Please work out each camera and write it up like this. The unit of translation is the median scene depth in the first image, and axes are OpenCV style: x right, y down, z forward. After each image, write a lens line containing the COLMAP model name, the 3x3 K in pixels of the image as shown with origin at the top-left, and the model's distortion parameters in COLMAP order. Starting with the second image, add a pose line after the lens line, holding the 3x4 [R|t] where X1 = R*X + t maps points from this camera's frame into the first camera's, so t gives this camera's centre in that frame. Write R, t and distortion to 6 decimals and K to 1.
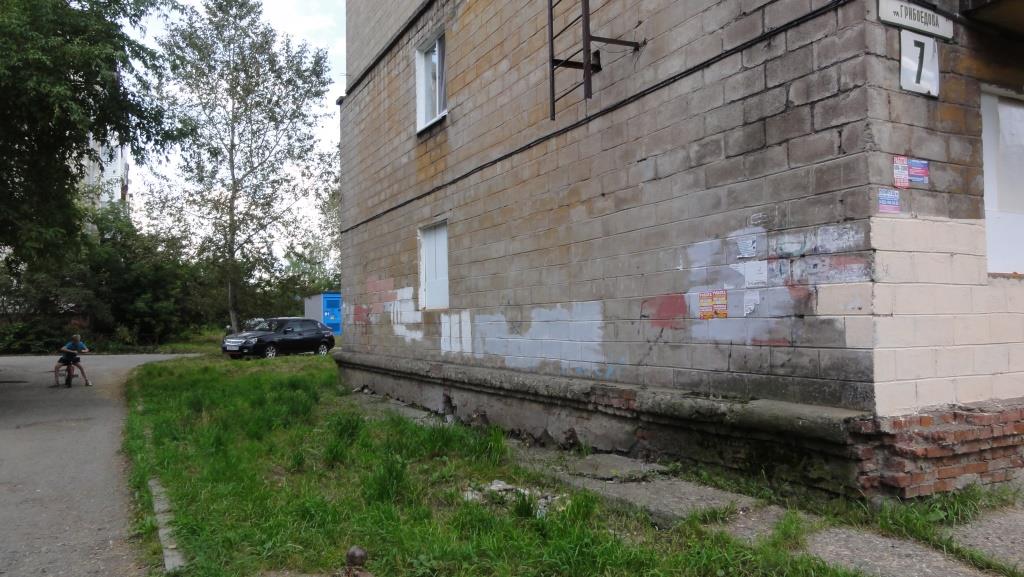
lens RADIAL K [[724.0, 0, 509.1], [0, 724.0, 291.9], [0, 0, 1]] dist [-0.005467, 0.004362]
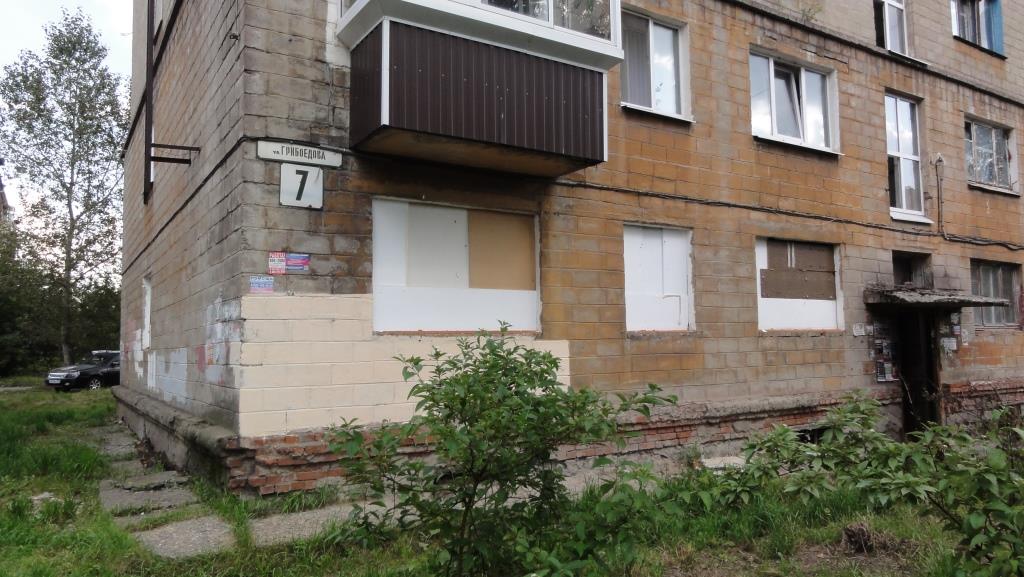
lens RADIAL K [[724.0, 0, 515.2], [0, 724.0, 289.0], [0, 0, 1]] dist [-0.005467, 0.004362]
pose [[0.995597, 0.000804, 0.093738, 0.845015], [0.002867, 0.999234, -0.039021, -0.056801], [-0.093697, 0.039118, 0.994832, -0.441153]]
